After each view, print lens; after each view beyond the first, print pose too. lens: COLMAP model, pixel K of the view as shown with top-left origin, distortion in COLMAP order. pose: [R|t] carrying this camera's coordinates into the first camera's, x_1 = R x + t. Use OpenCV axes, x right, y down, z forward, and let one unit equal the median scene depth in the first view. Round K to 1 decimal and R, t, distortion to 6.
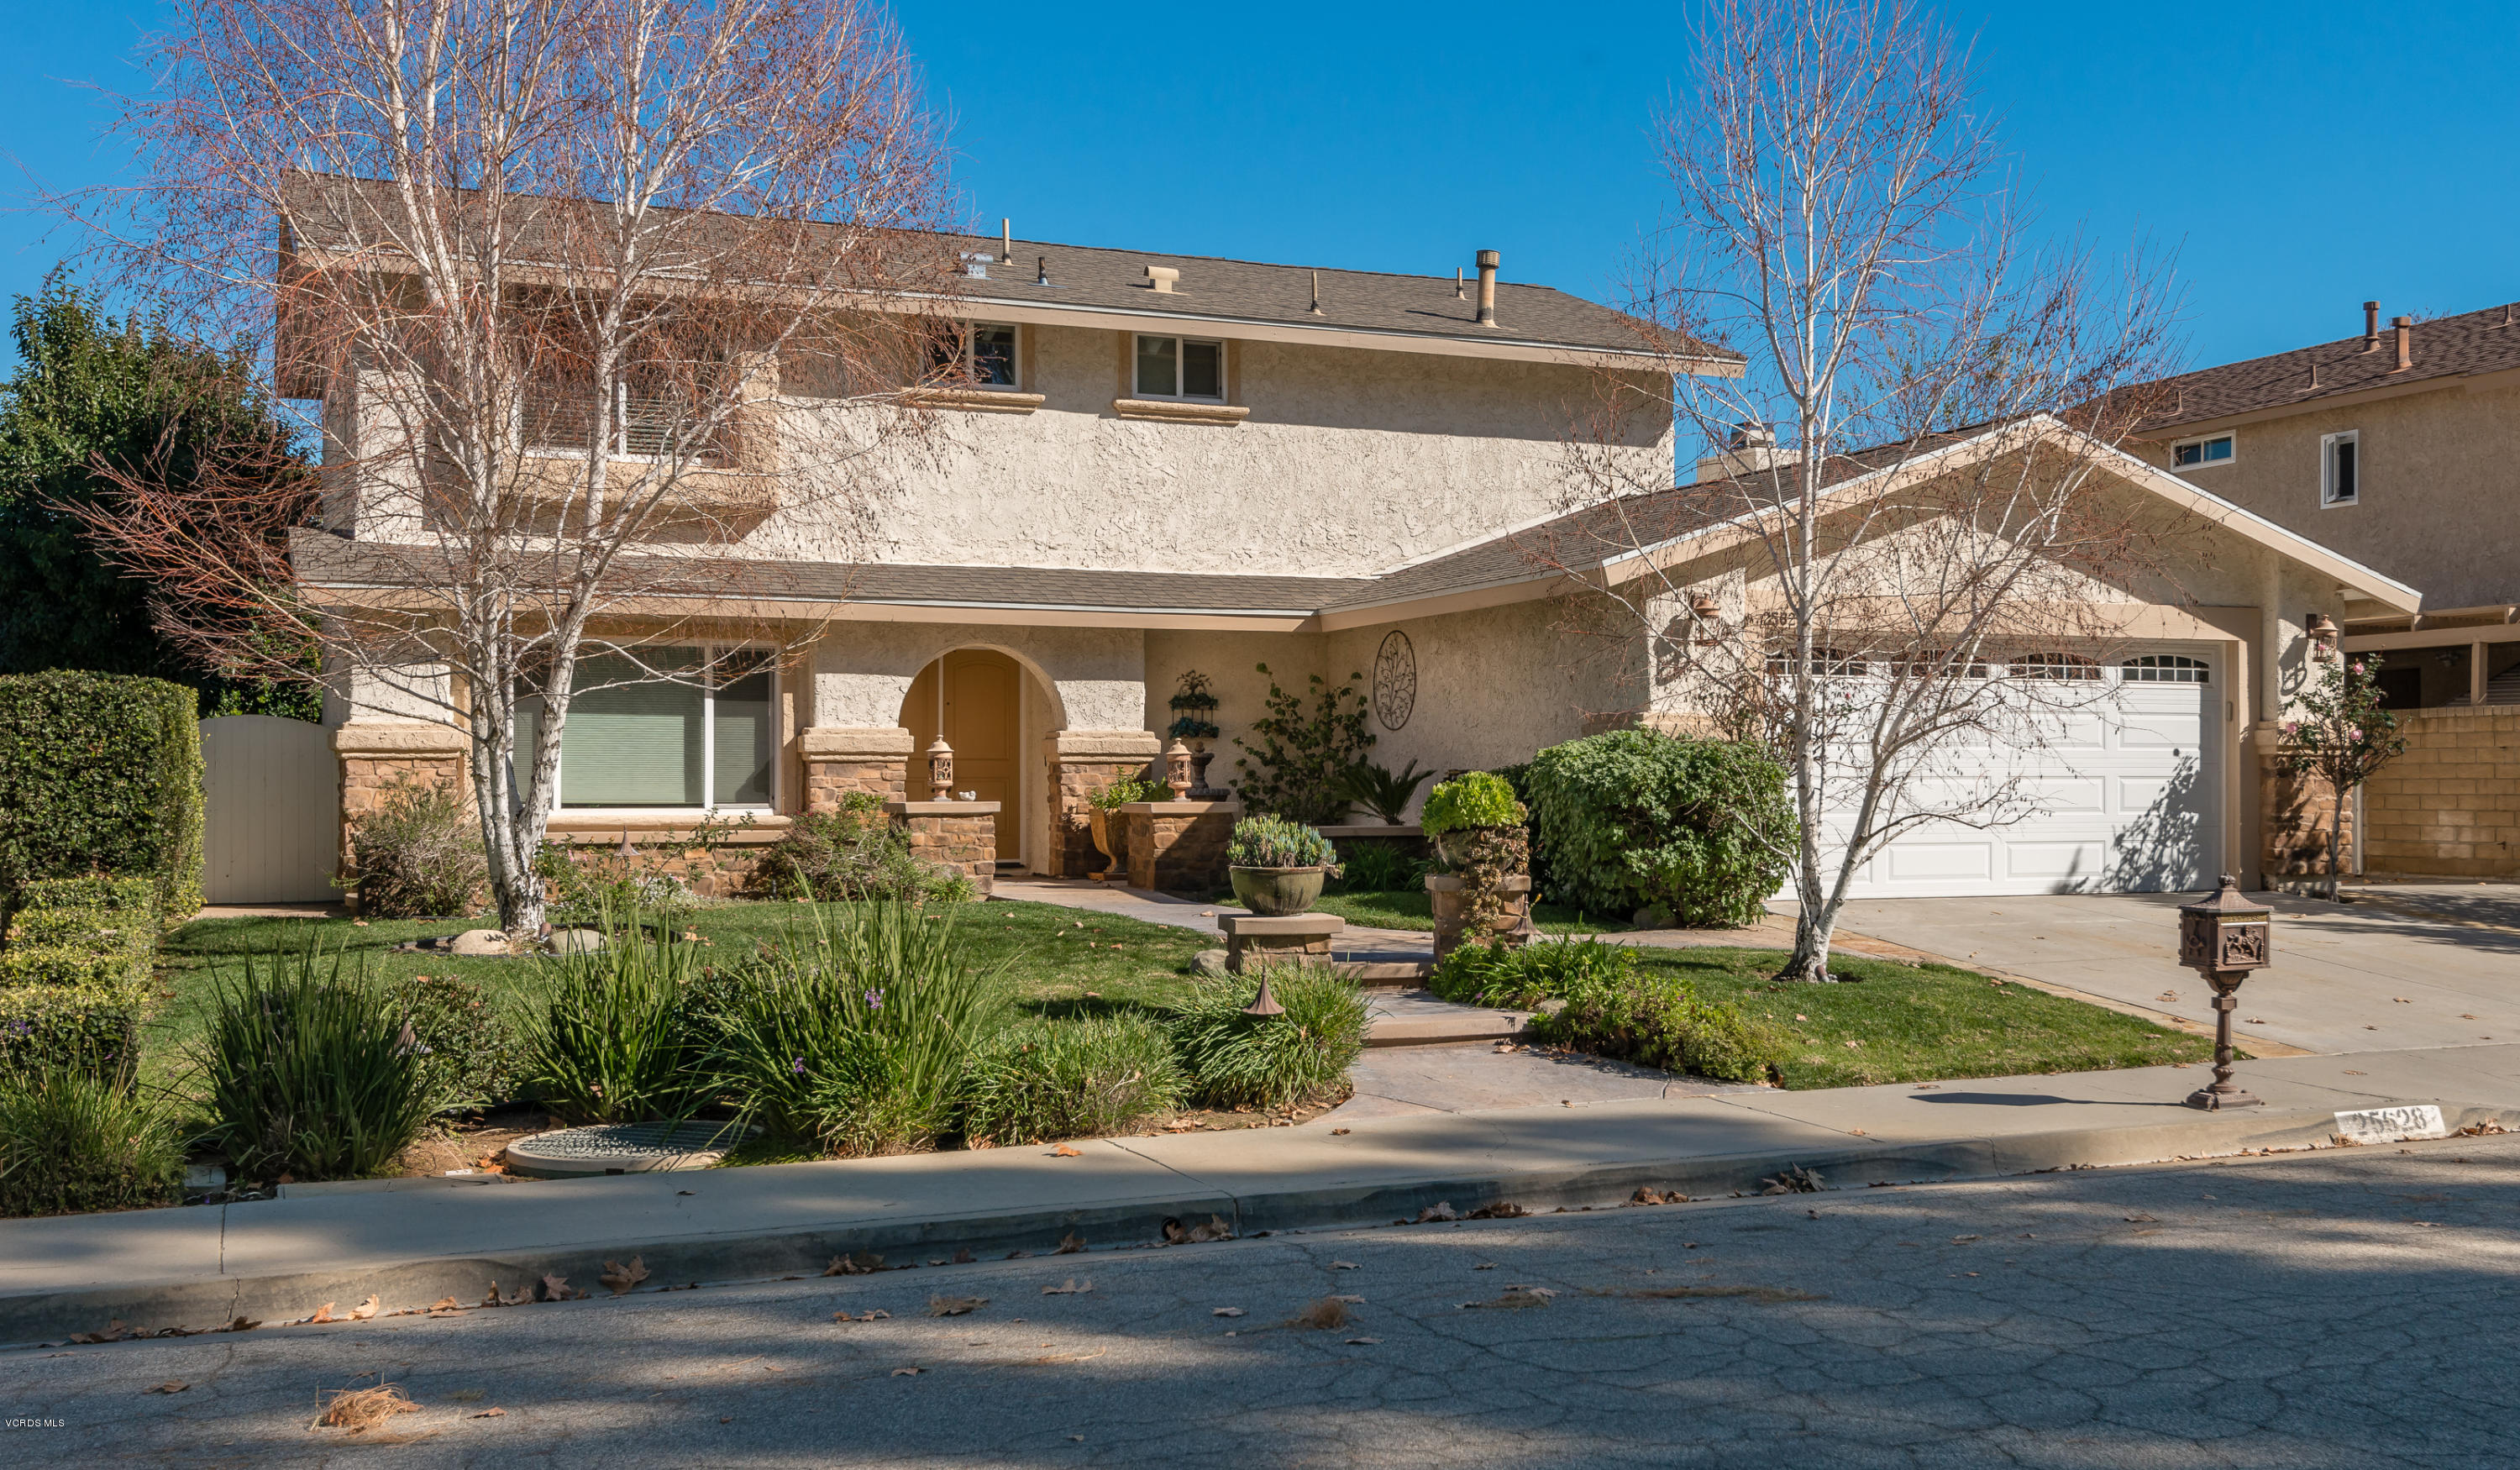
lens RADIAL K [[2976.0, 0, 1260.0], [0, 2976.0, 735.0], [0, 0, 1]] dist [-0.006362, -0.001703]
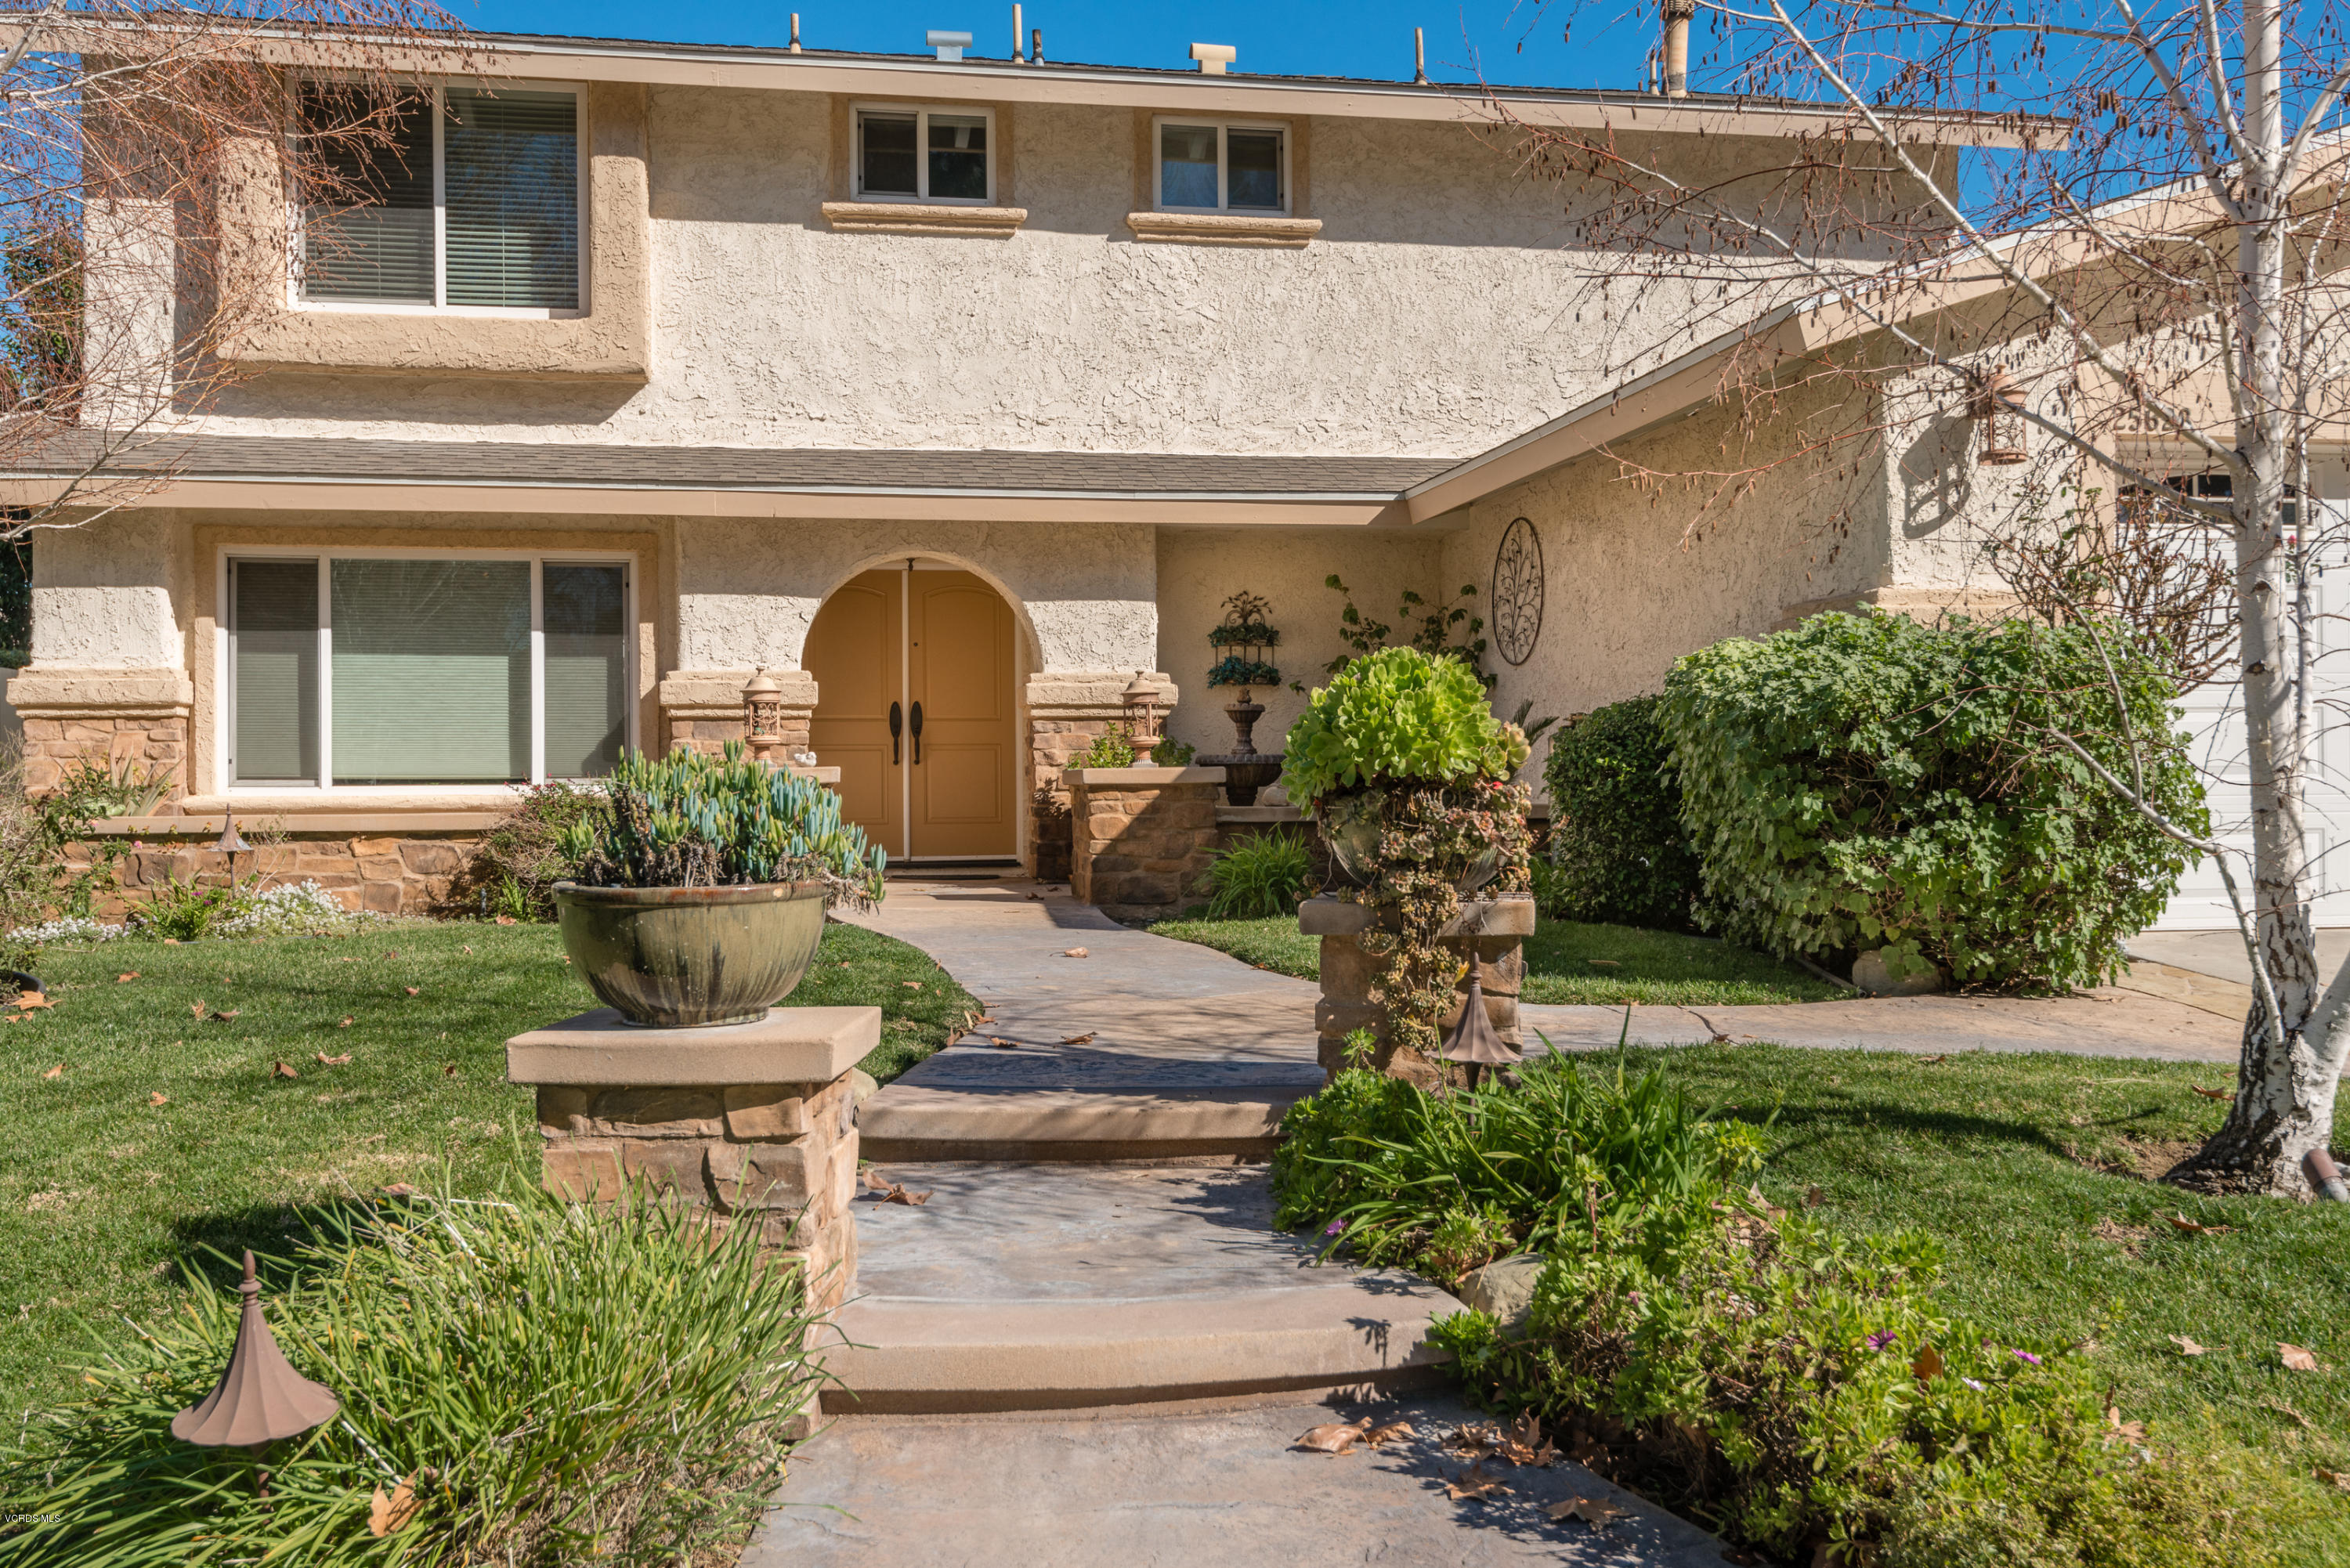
lens RADIAL K [[2127.2, 0, 1175.0], [0, 2127.2, 784.0], [0, 0, 1]] dist [0.015777, -0.007382]
pose [[0.973486, -0.007145, -0.228635, 0.086565], [0.009421, 0.999916, 0.008863, 0.022211], [0.228553, -0.010781, 0.973472, 0.553039]]
